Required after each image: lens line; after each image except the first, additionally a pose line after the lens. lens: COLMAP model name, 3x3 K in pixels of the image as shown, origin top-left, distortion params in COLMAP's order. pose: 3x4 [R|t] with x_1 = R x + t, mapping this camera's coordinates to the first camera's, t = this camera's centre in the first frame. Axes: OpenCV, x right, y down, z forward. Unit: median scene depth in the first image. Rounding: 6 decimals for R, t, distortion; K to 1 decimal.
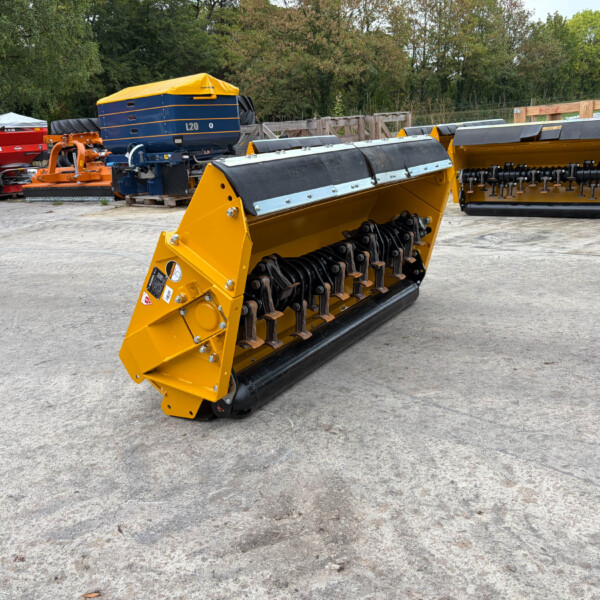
lens RADIAL K [[604.1, 0, 301.1], [0, 604.1, 308.2], [0, 0, 1]] dist [0.031706, -0.025508]
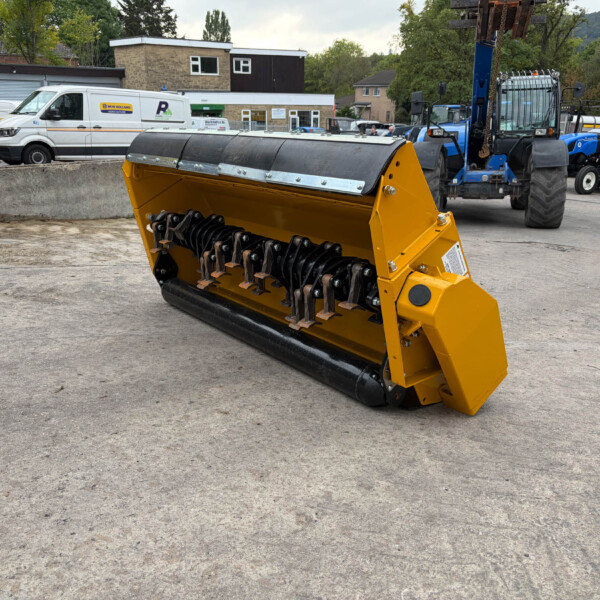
lens RADIAL K [[604.1, 0, 301.1], [0, 604.1, 308.2], [0, 0, 1]] dist [0.031706, -0.025508]
pose [[-0.334050, 0.285625, -0.898236, 1.123589], [-0.299760, 0.871309, 0.388542, -0.481902], [0.893619, 0.399048, -0.205442, 1.565937]]
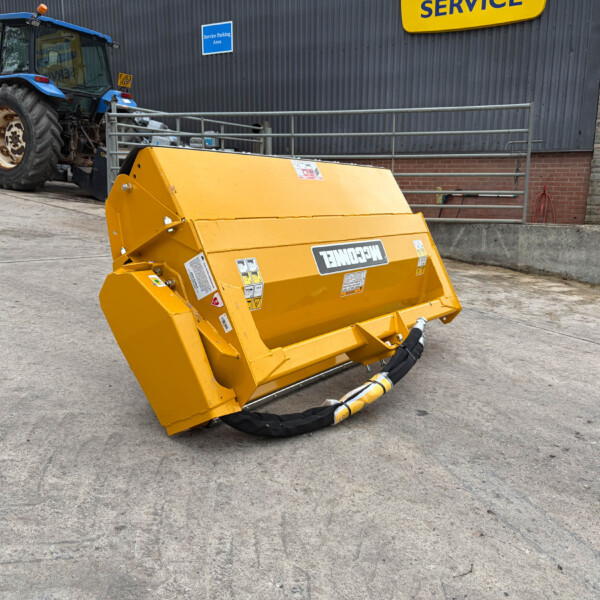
lens RADIAL K [[604.1, 0, 301.1], [0, 604.1, 308.2], [0, 0, 1]] dist [0.031706, -0.025508]
pose [[-0.998184, -0.040319, 0.044765, 0.017338], [-0.012904, 0.868877, 0.494859, -0.647974], [-0.058847, 0.493383, -0.867819, 2.332720]]
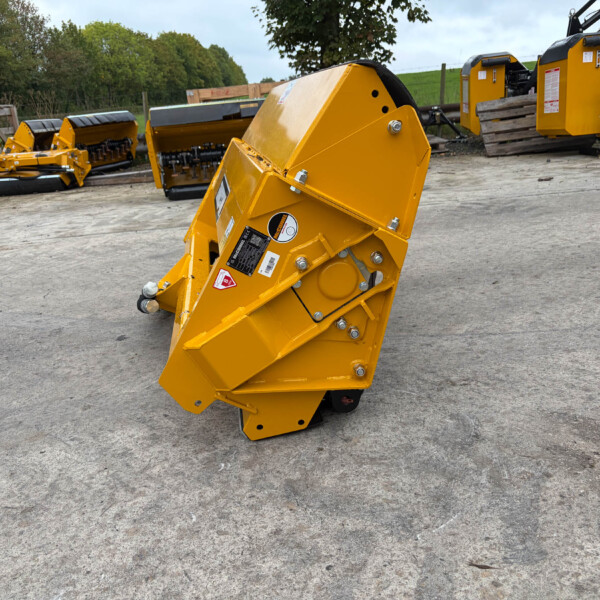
lens RADIAL K [[604.1, 0, 301.1], [0, 604.1, 308.2], [0, 0, 1]] dist [0.031706, -0.025508]
pose [[0.758583, -0.209113, 0.617109, -0.589645], [0.217389, 0.974060, 0.062843, -0.007975], [-0.614242, 0.086481, 0.784364, 0.399696]]
